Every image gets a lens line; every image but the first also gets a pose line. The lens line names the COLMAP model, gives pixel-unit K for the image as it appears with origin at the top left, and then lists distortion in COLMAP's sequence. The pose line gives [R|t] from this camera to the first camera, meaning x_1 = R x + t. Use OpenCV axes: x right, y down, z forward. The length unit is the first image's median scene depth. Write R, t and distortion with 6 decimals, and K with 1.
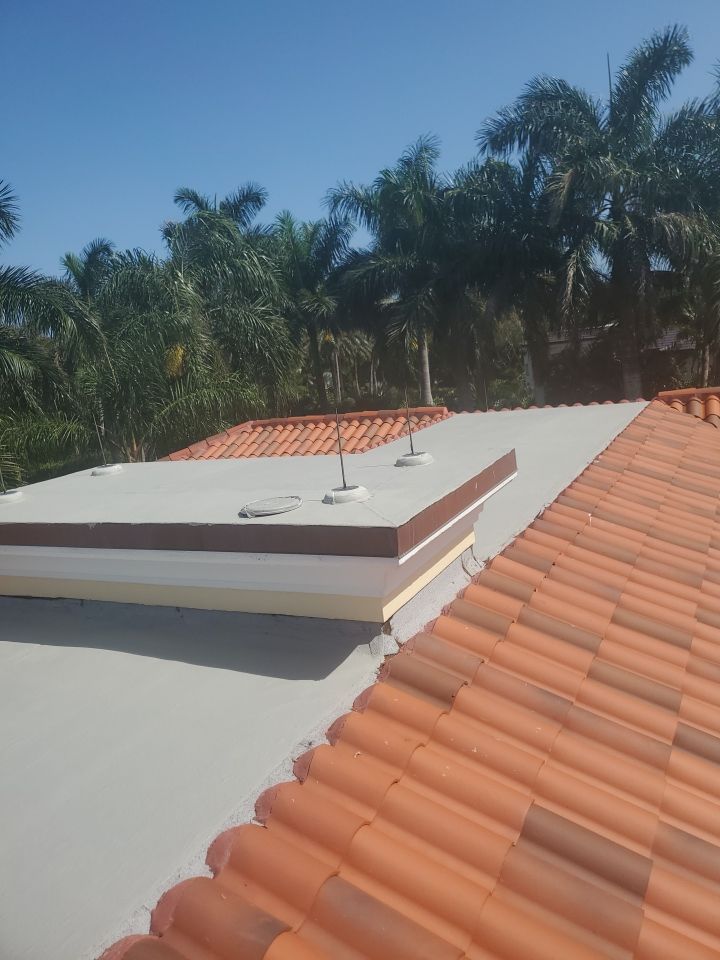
lens RADIAL K [[735.1, 0, 347.5], [0, 735.1, 480.0], [0, 0, 1]] dist [0.059492, -0.243006]
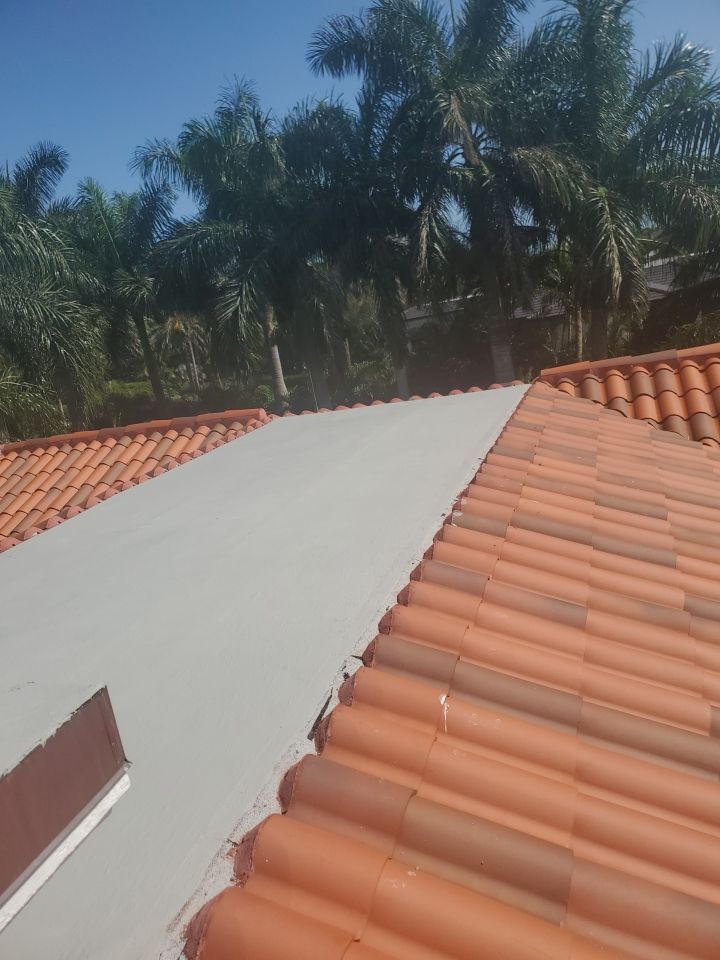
lens RADIAL K [[735.1, 0, 347.5], [0, 735.1, 480.0], [0, 0, 1]] dist [0.059492, -0.243006]
pose [[0.984500, -0.087351, 0.152086, 0.090194], [0.084409, 0.996100, 0.025708, -0.036505], [-0.153738, -0.012472, 0.988033, 0.243451]]
